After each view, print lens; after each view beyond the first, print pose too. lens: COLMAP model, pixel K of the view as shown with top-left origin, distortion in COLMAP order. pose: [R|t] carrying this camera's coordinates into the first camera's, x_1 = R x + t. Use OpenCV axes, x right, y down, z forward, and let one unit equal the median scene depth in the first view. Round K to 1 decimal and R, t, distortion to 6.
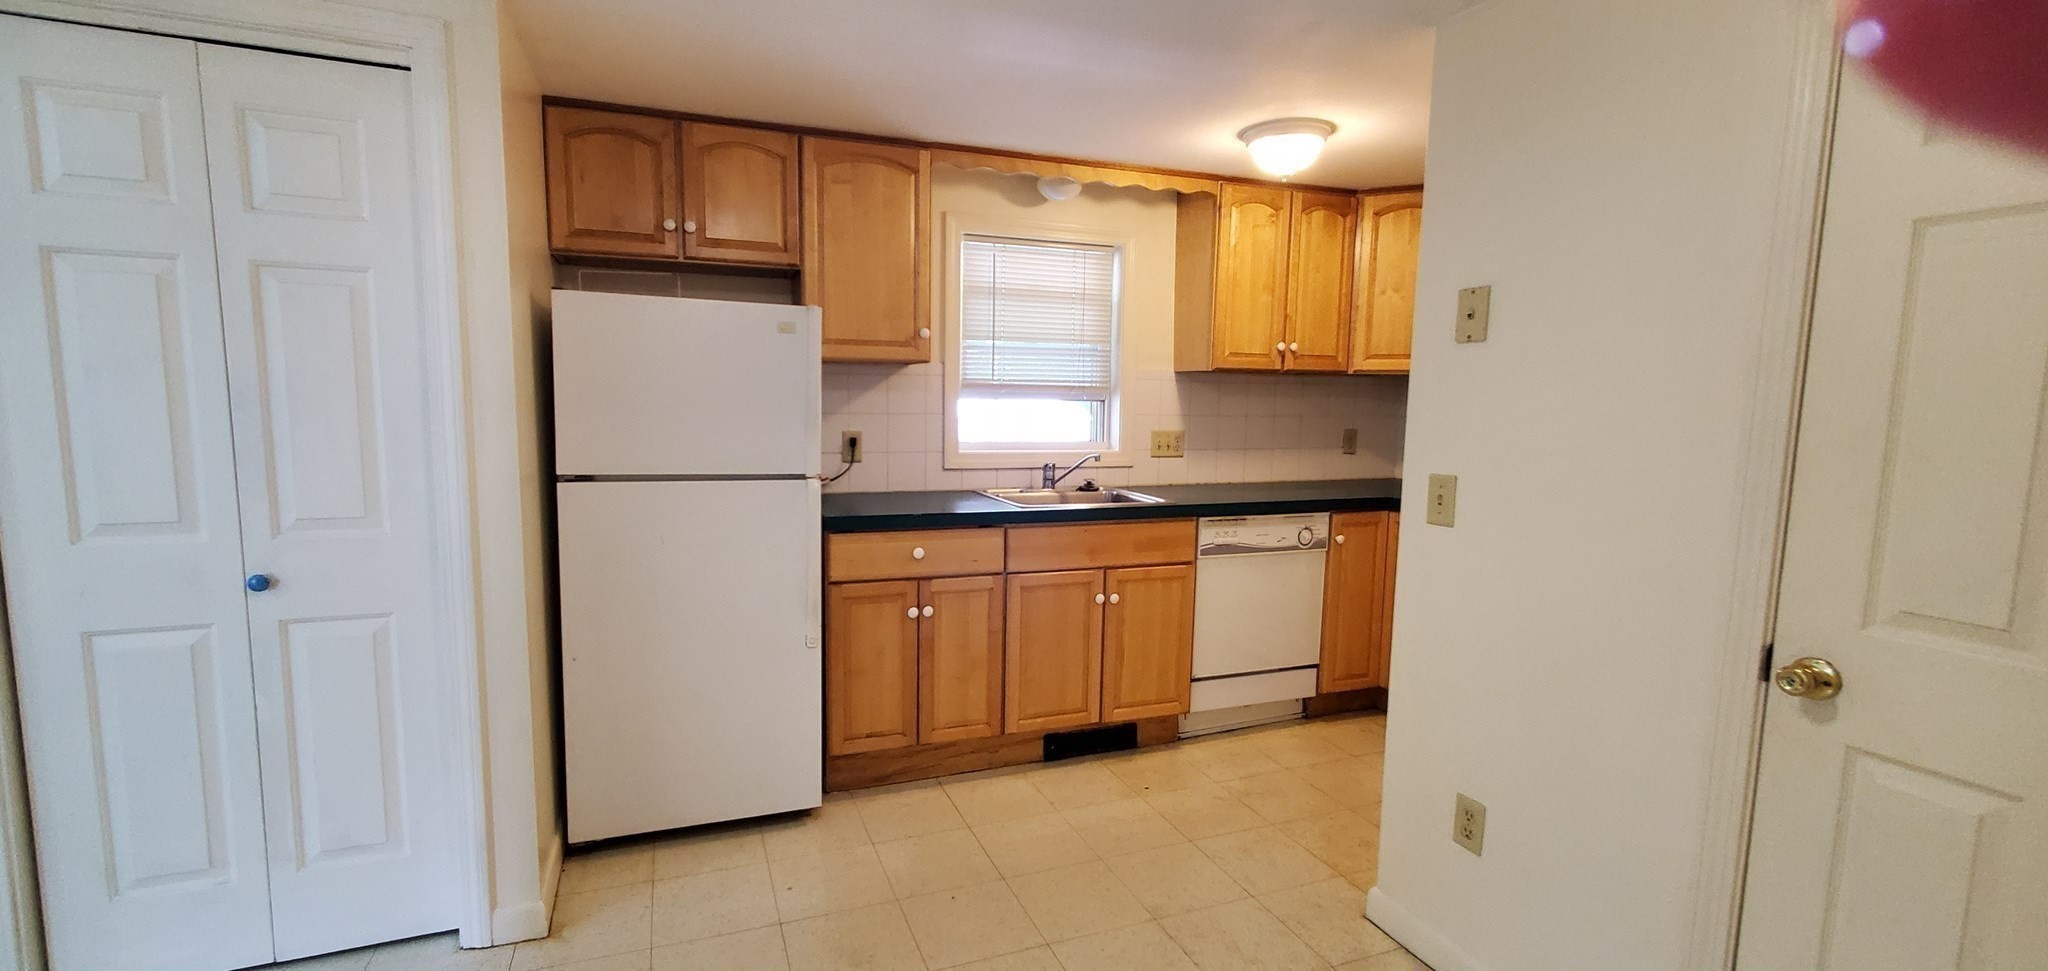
lens RADIAL K [[872.4, 0, 1009.9], [0, 872.4, 499.6], [0, 0, 1]] dist [0.001602, 0.000201]
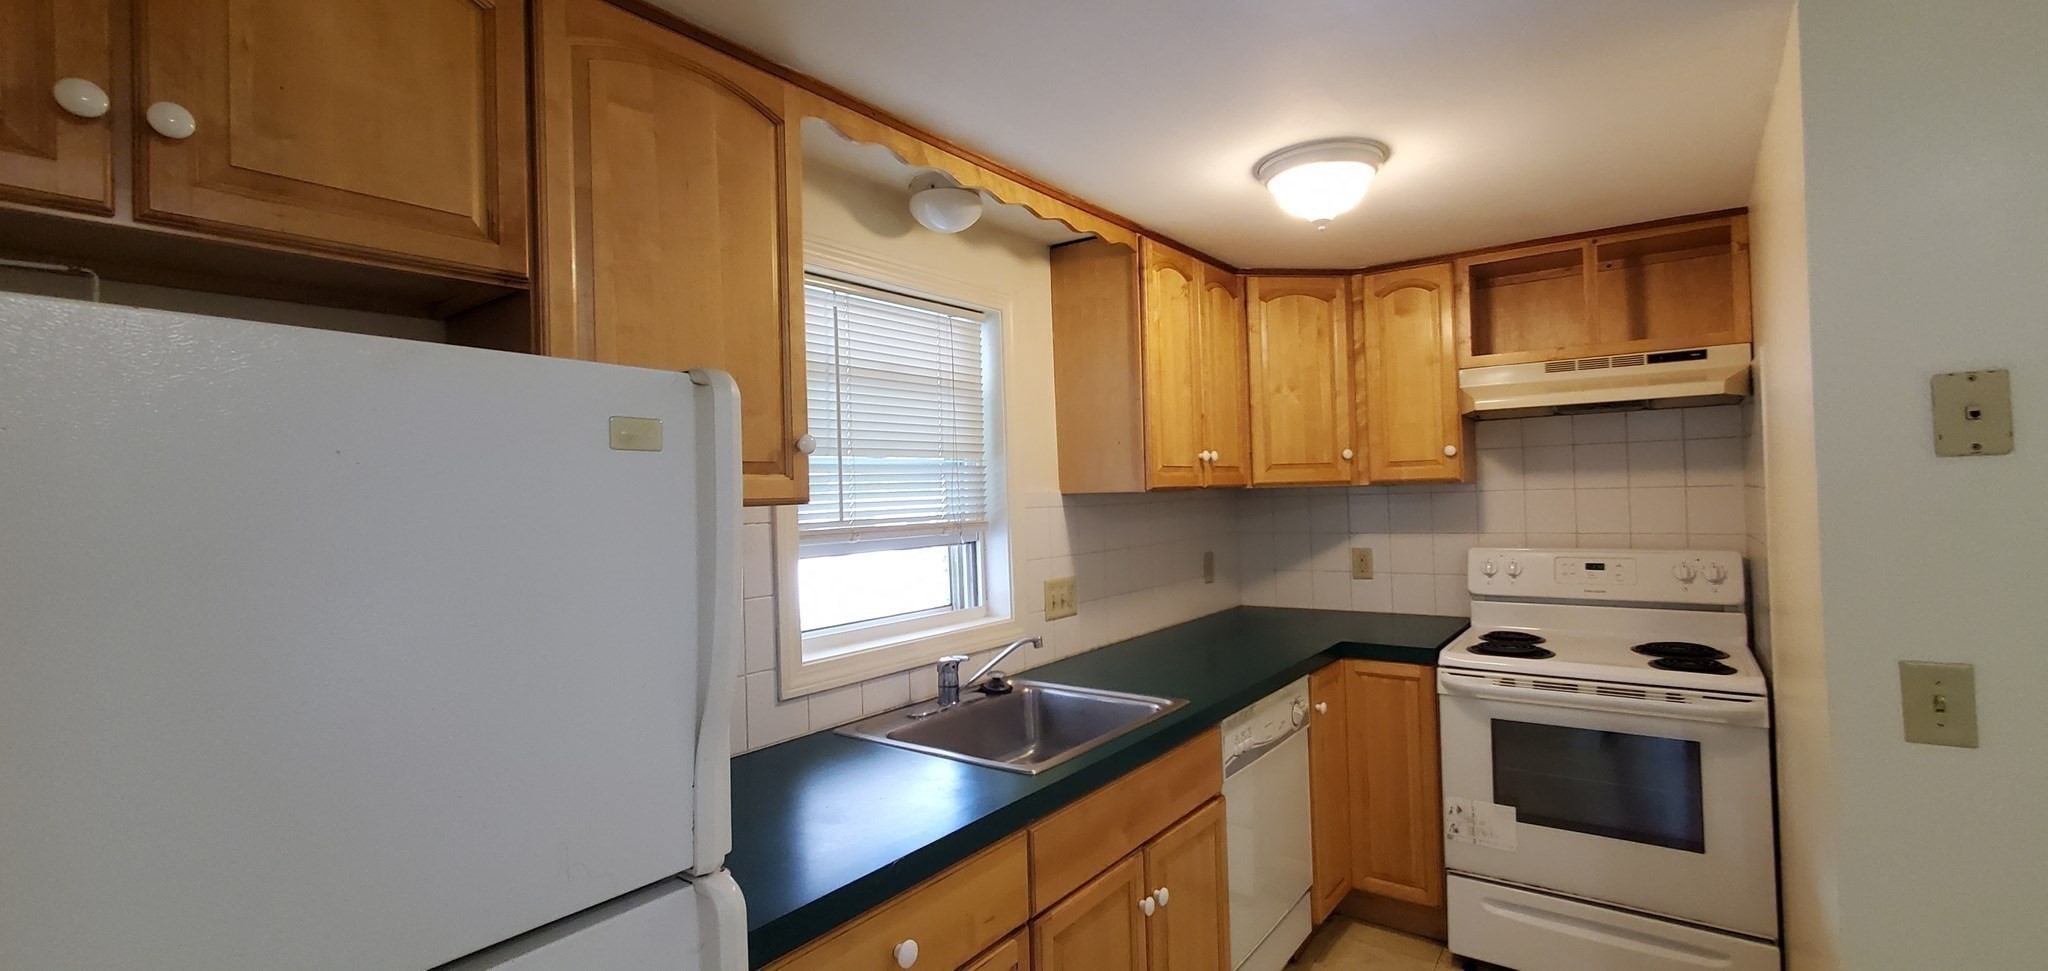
lens RADIAL K [[869.7, 0, 1041.8], [0, 869.7, 479.6], [0, 0, 1]] dist [0.000263, 0.000198]
pose [[0.836571, -0.030819, 0.546991, -0.219009], [0.106454, 0.988531, -0.107116, -0.091383], [-0.537417, 0.147839, 0.830257, 0.460777]]
